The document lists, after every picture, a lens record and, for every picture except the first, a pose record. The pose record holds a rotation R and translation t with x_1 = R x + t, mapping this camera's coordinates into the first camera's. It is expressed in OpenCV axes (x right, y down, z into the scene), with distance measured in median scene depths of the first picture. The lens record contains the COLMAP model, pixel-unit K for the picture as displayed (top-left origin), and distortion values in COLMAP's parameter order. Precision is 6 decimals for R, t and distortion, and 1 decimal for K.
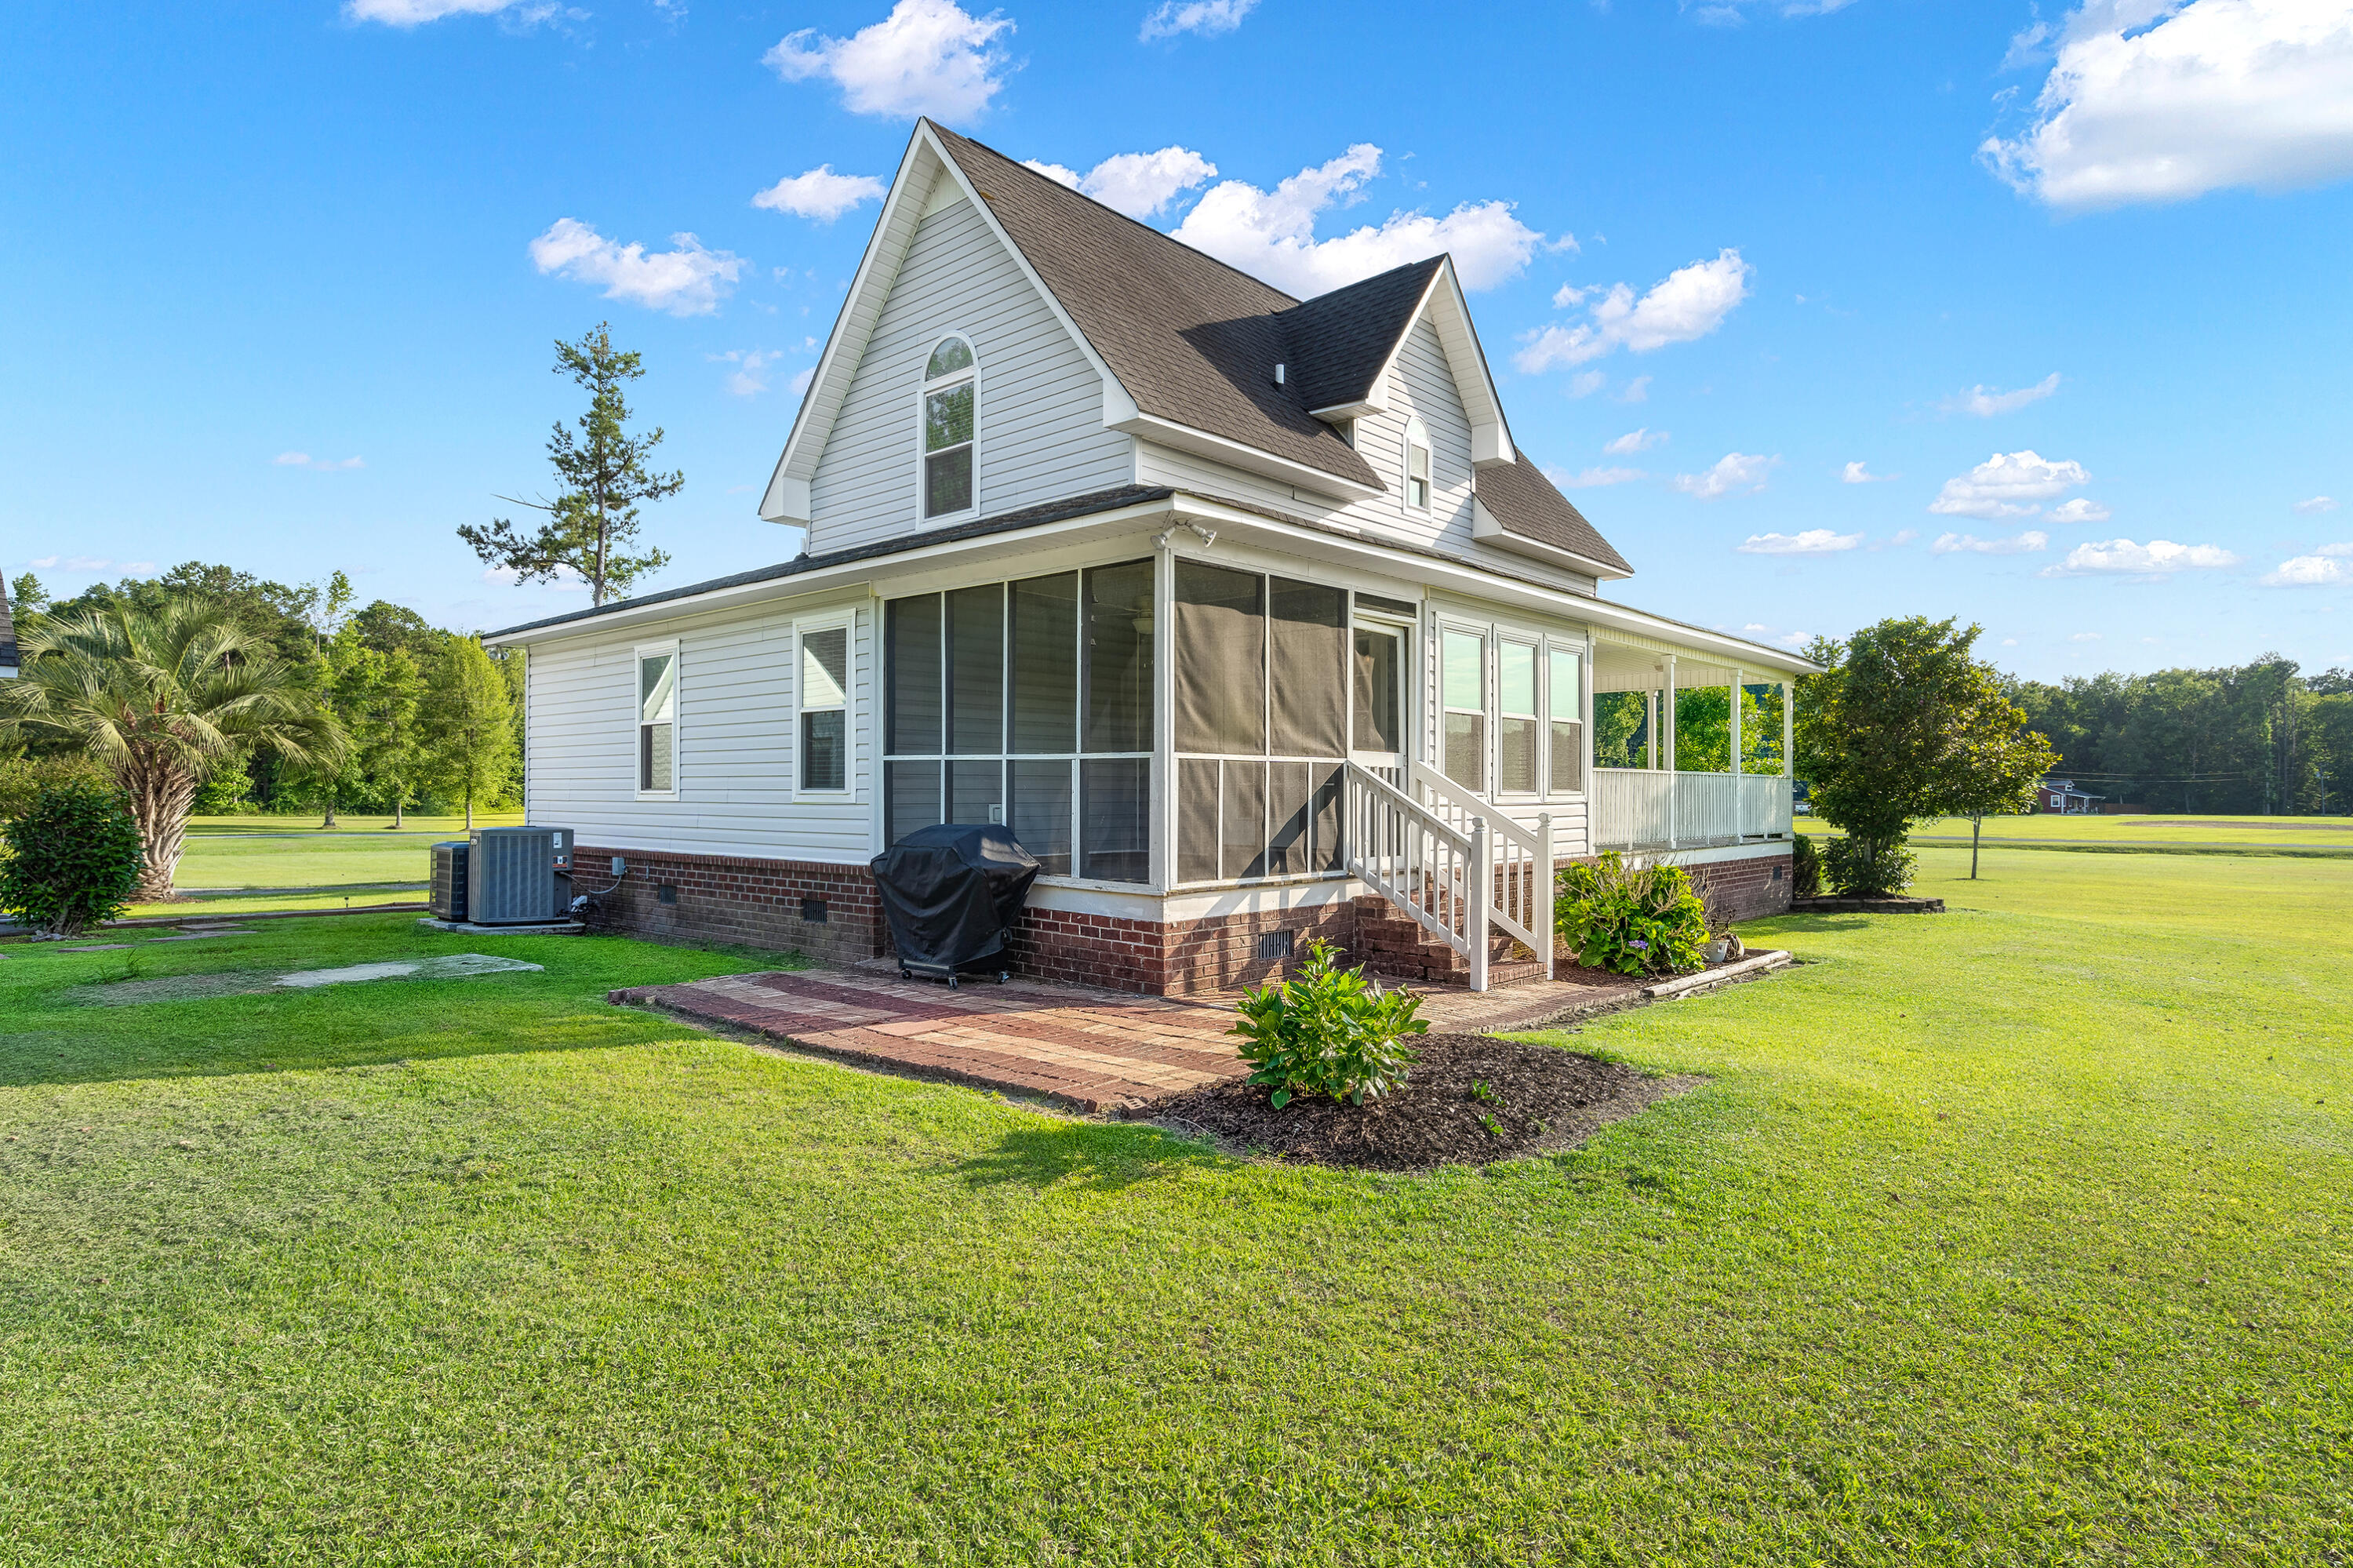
lens RADIAL K [[1258.1, 0, 1176.5], [0, 1258.1, 784.0], [0, 0, 1]] dist [-0.038892, 0.000126]
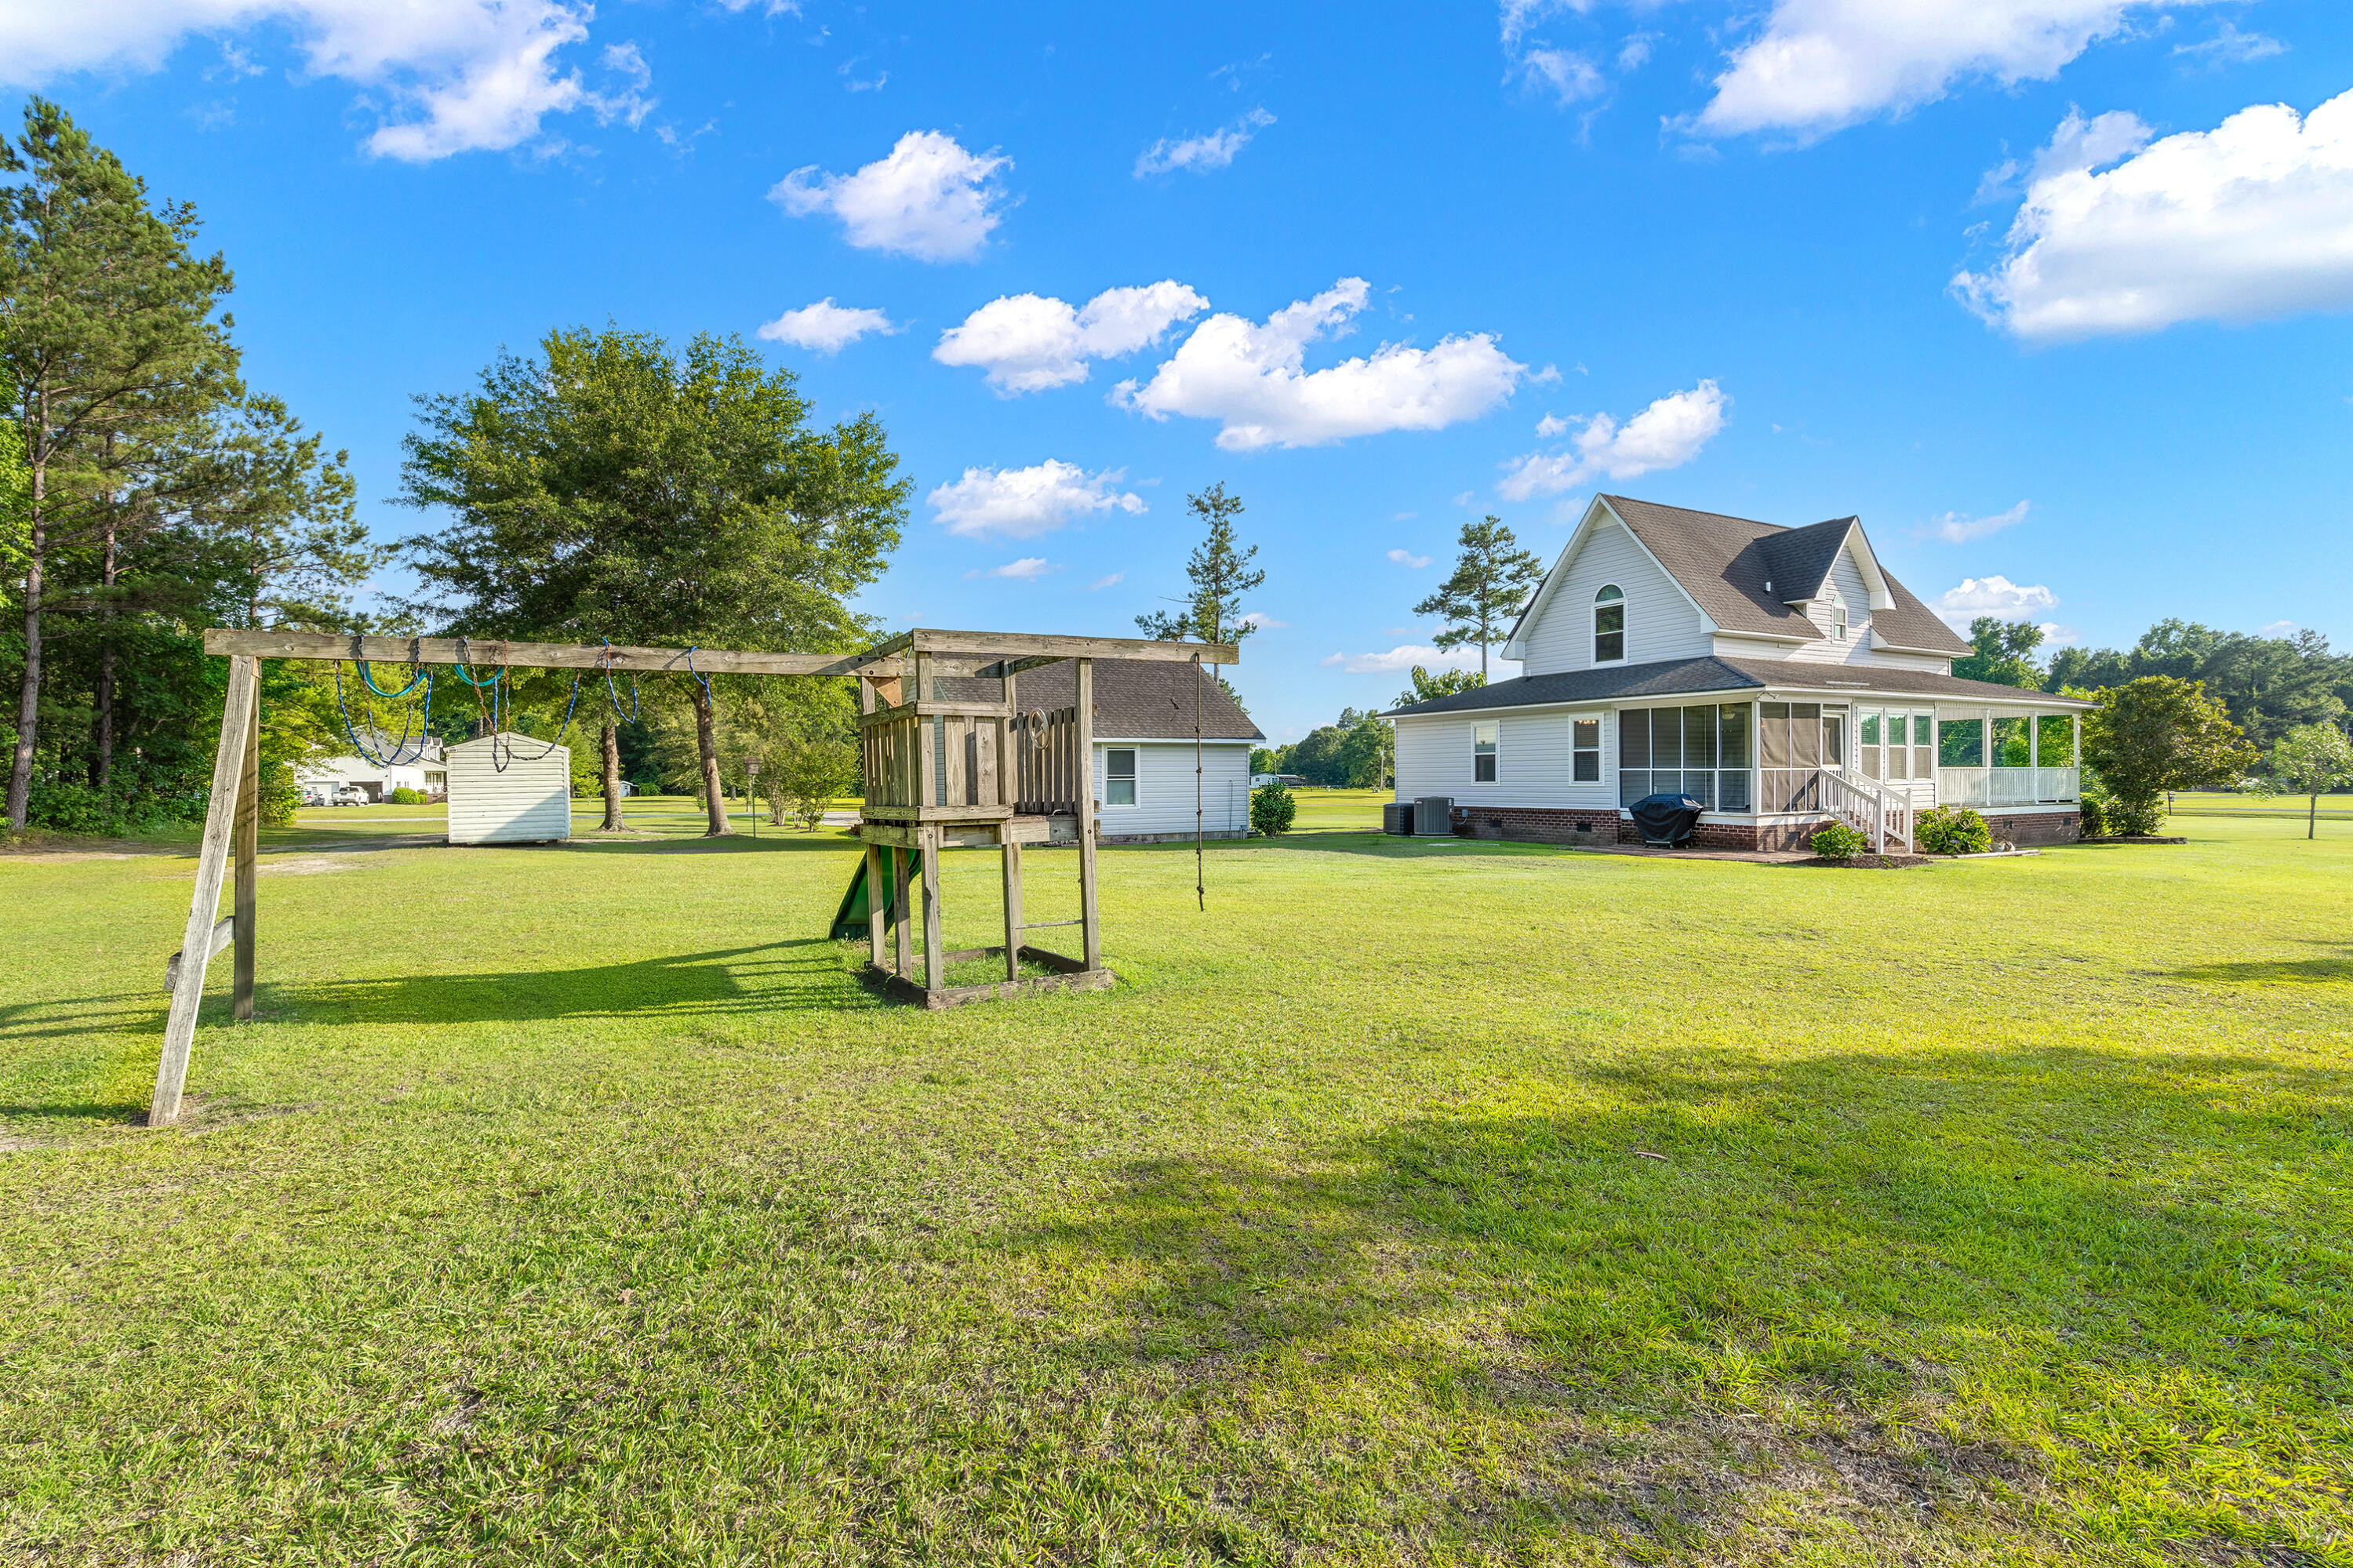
lens RADIAL K [[1068.3, 0, 1176.5], [0, 1068.3, 784.0], [0, 0, 1]] dist [-0.002338, -0.000175]
pose [[0.945186, -0.008241, -0.326428, -0.306226], [0.012555, 0.999859, 0.011111, -0.021558], [0.326290, -0.014601, 0.945157, -1.161010]]
